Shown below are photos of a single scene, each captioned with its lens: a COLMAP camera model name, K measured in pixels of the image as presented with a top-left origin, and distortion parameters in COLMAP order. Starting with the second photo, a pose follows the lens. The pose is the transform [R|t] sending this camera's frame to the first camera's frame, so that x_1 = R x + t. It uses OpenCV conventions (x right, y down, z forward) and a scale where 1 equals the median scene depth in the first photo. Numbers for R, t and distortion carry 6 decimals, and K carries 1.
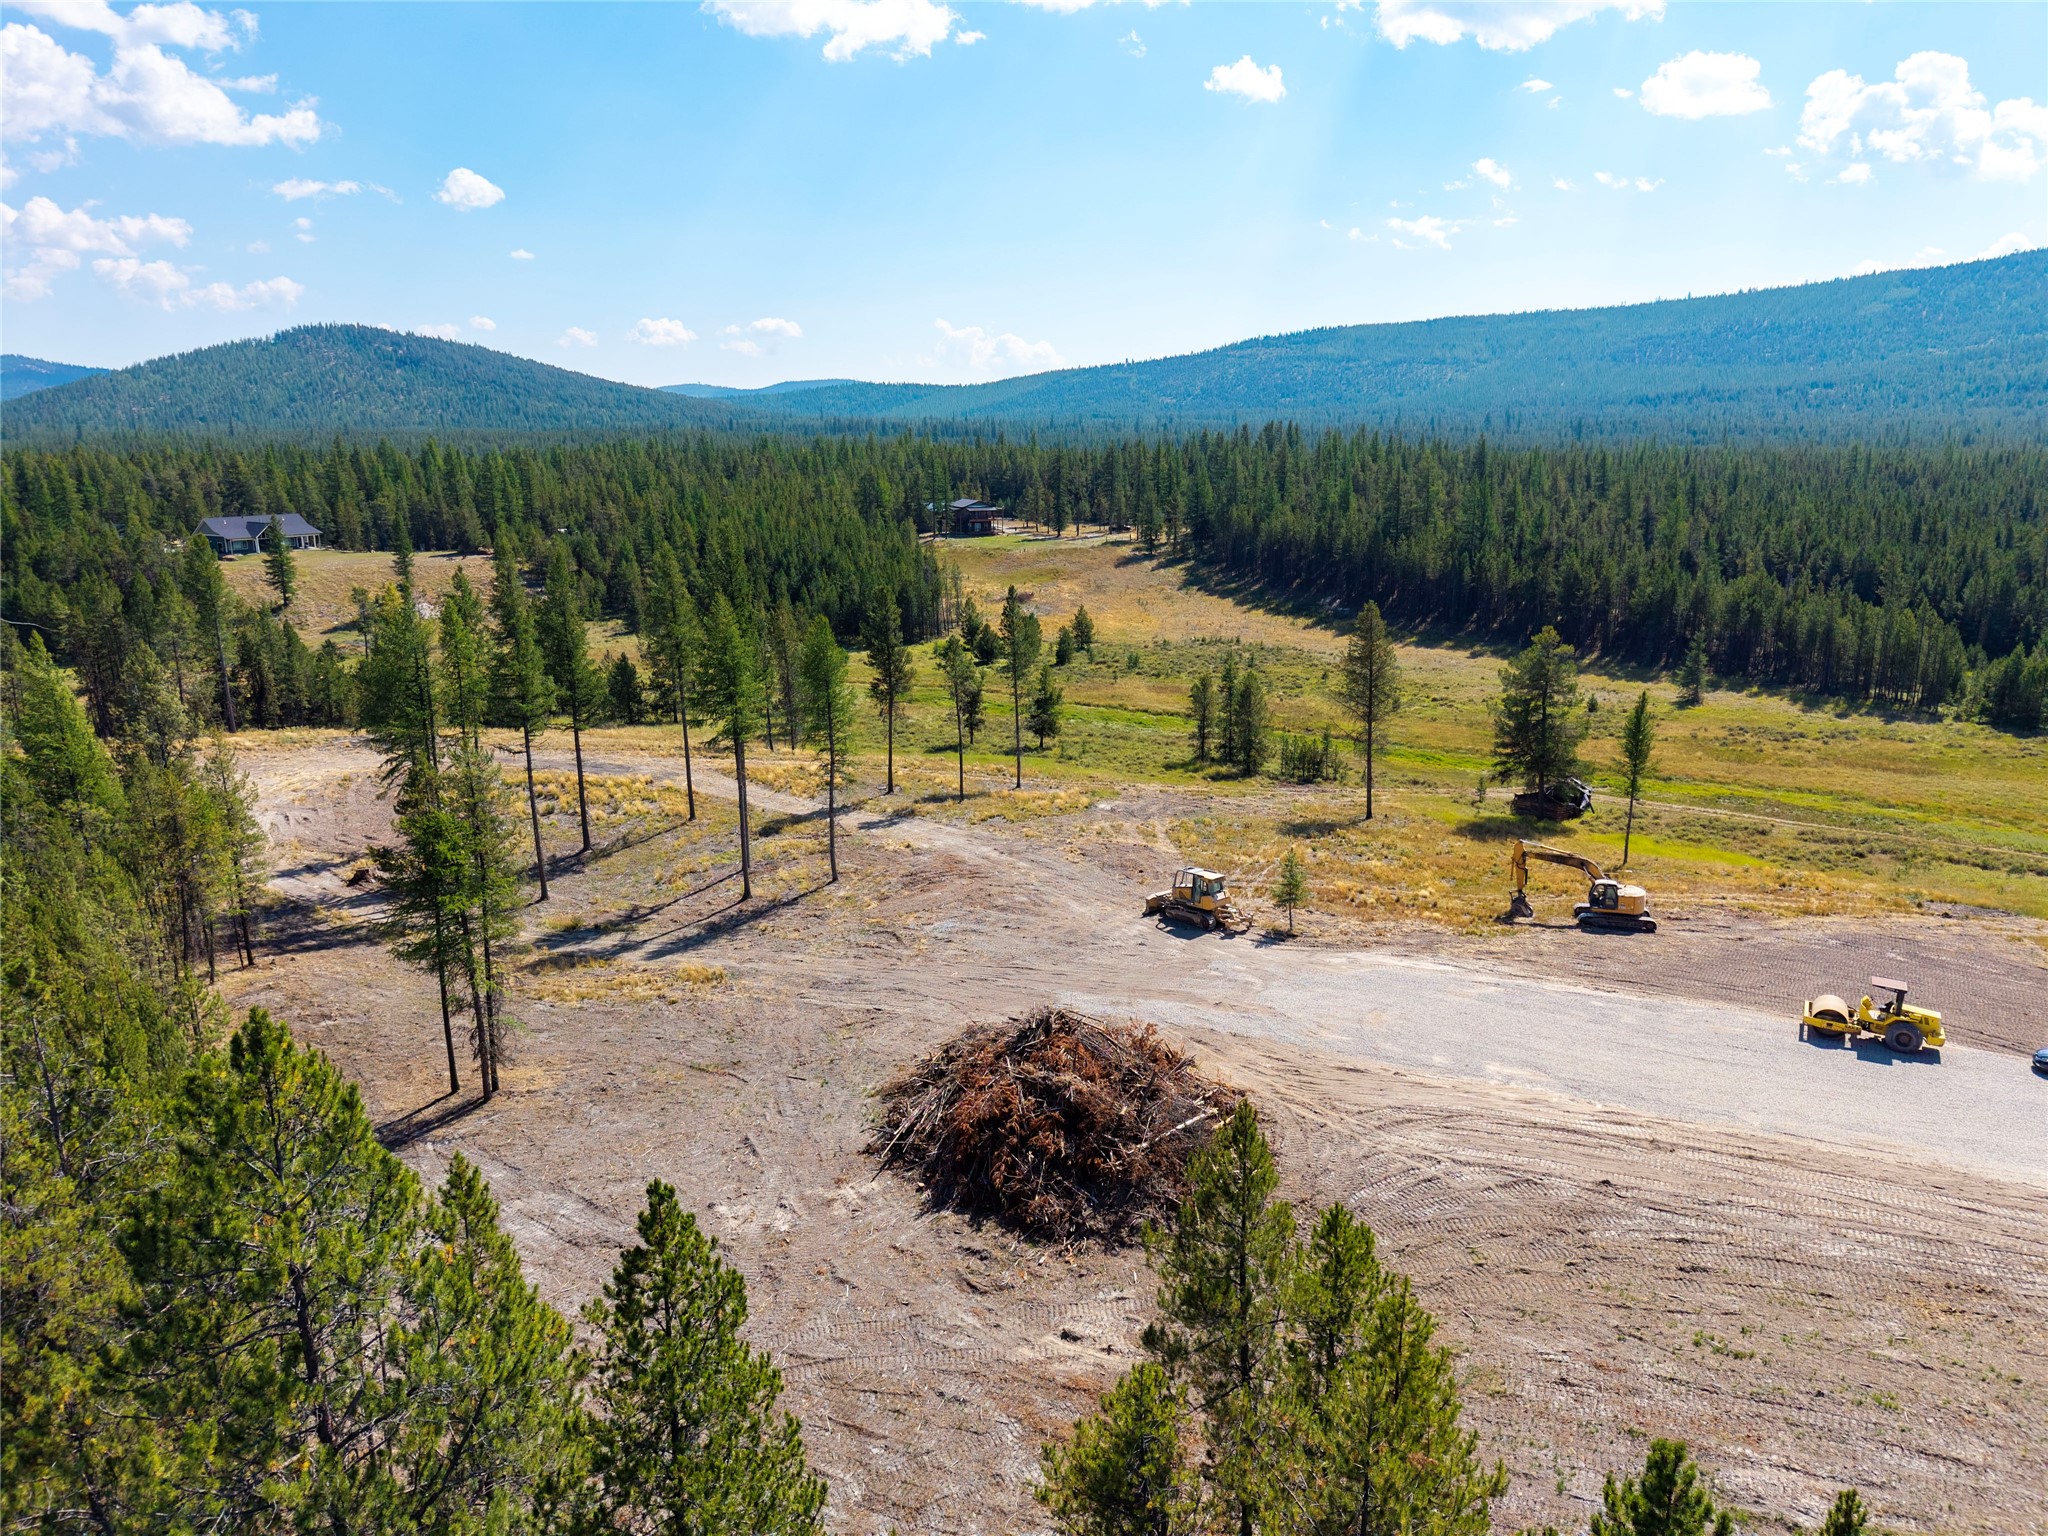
lens RADIAL K [[1413.9, 0, 1024.0], [0, 1413.9, 768.0], [0, 0, 1]] dist [0.012015, -0.007131]
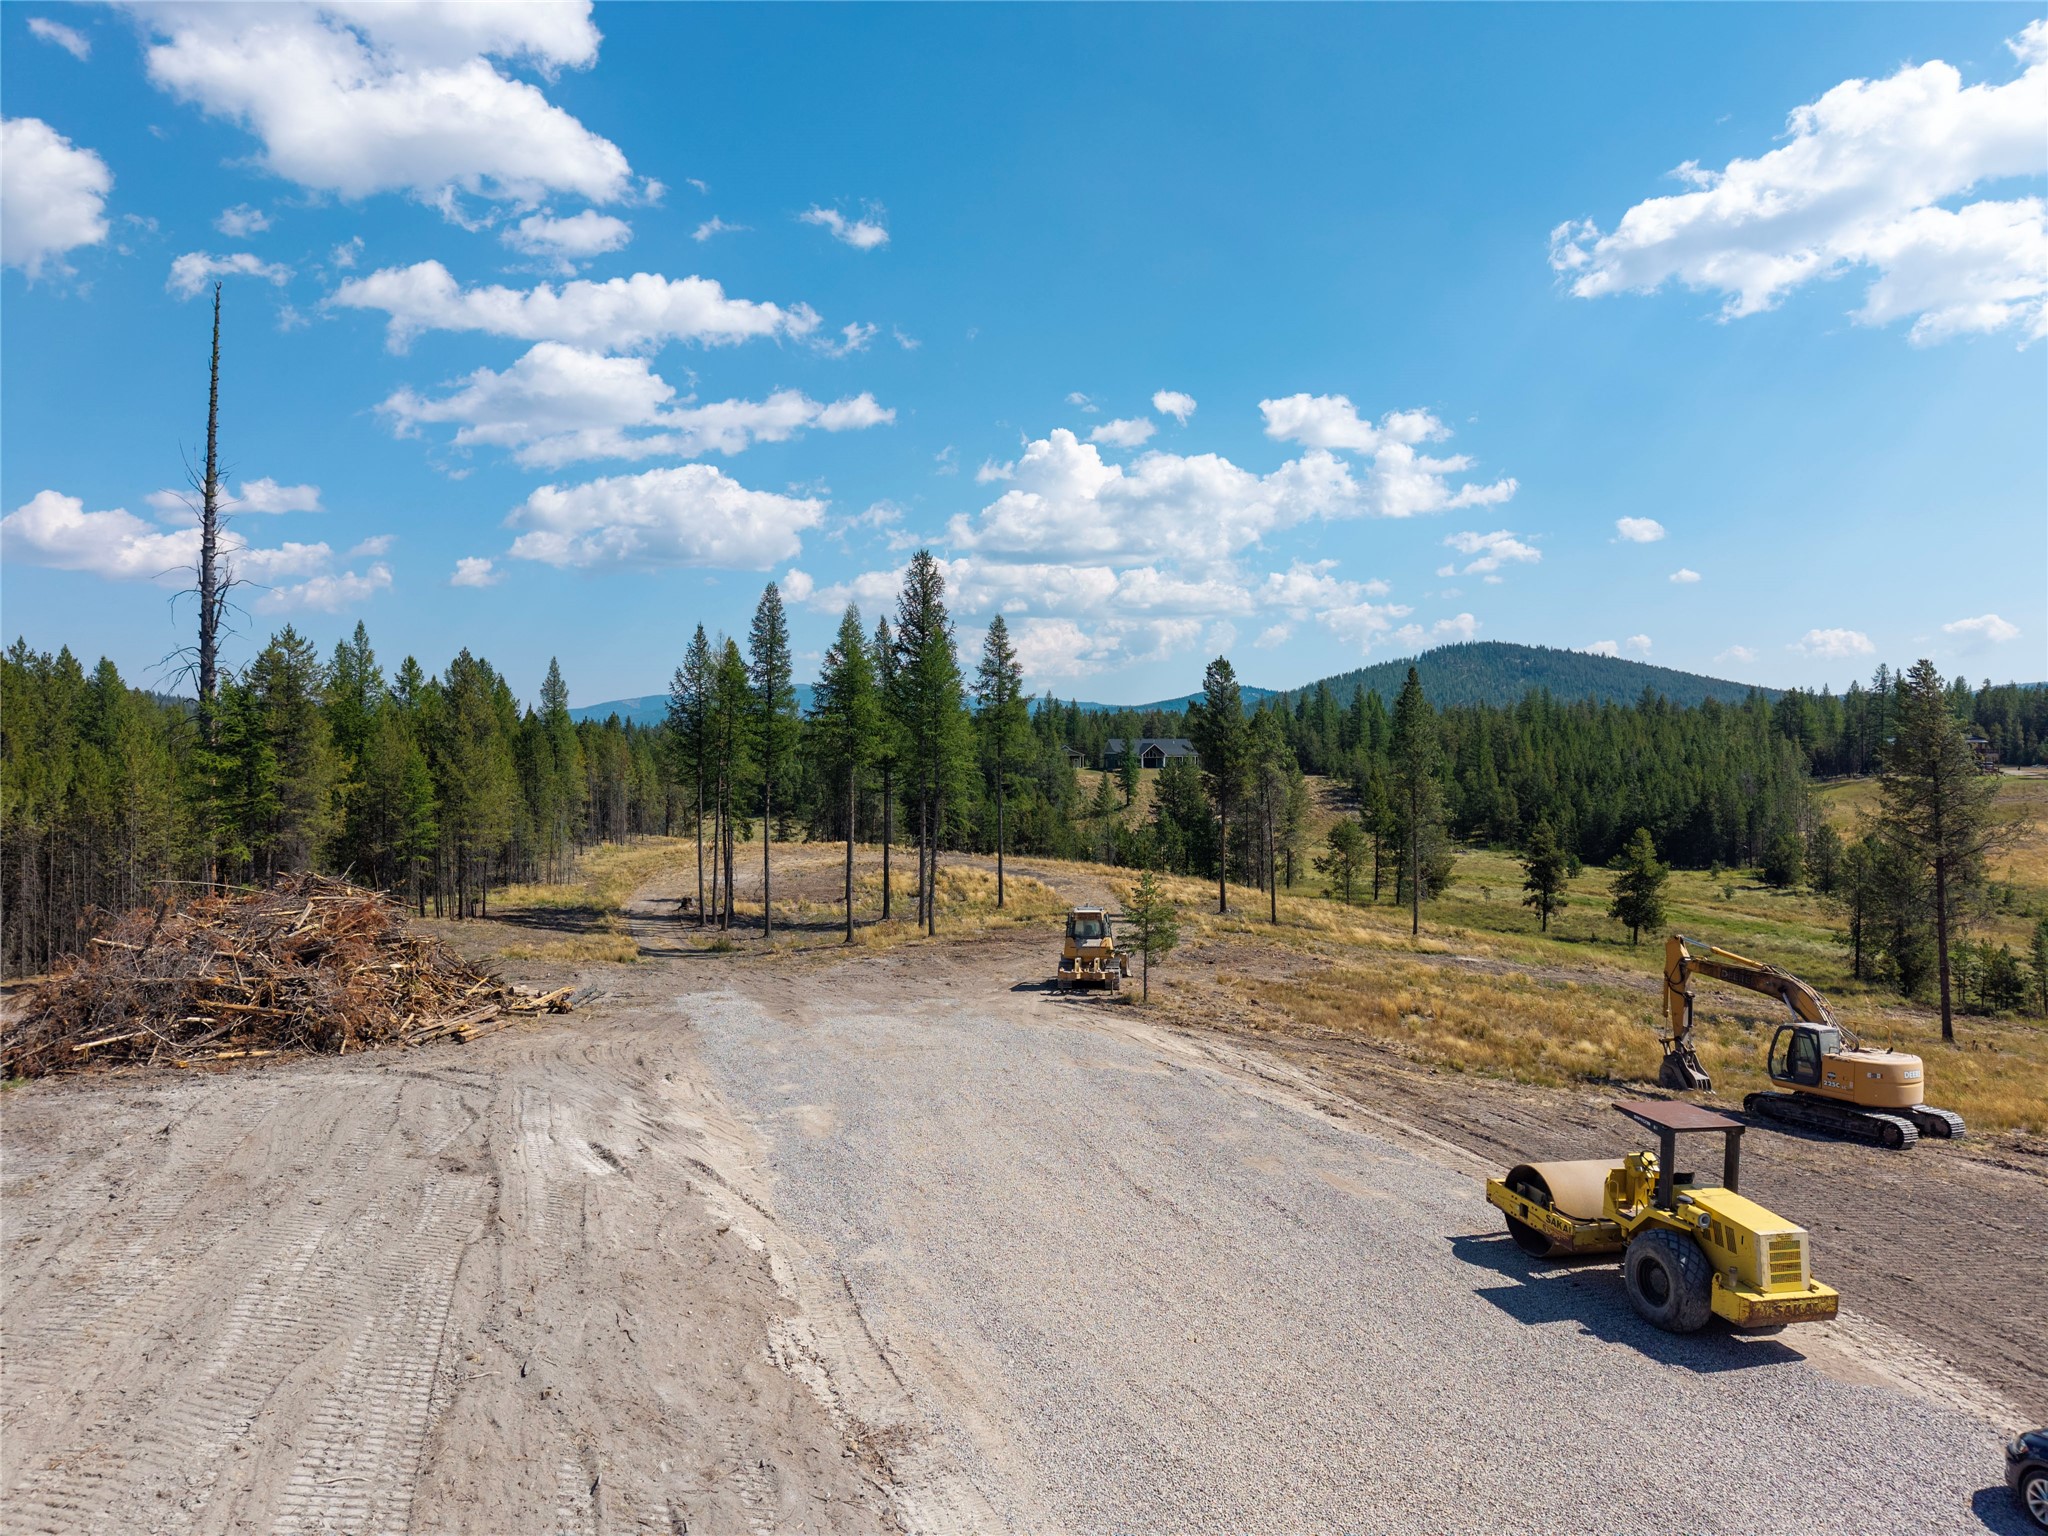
lens RADIAL K [[1413.9, 0, 1024.0], [0, 1413.9, 768.0], [0, 0, 1]] dist [0.012015, -0.007131]
pose [[0.717758, 0.005310, -0.696272, 0.240042], [-0.157532, 0.975281, -0.154955, 0.048246], [0.678238, 0.220906, 0.700852, 0.212218]]
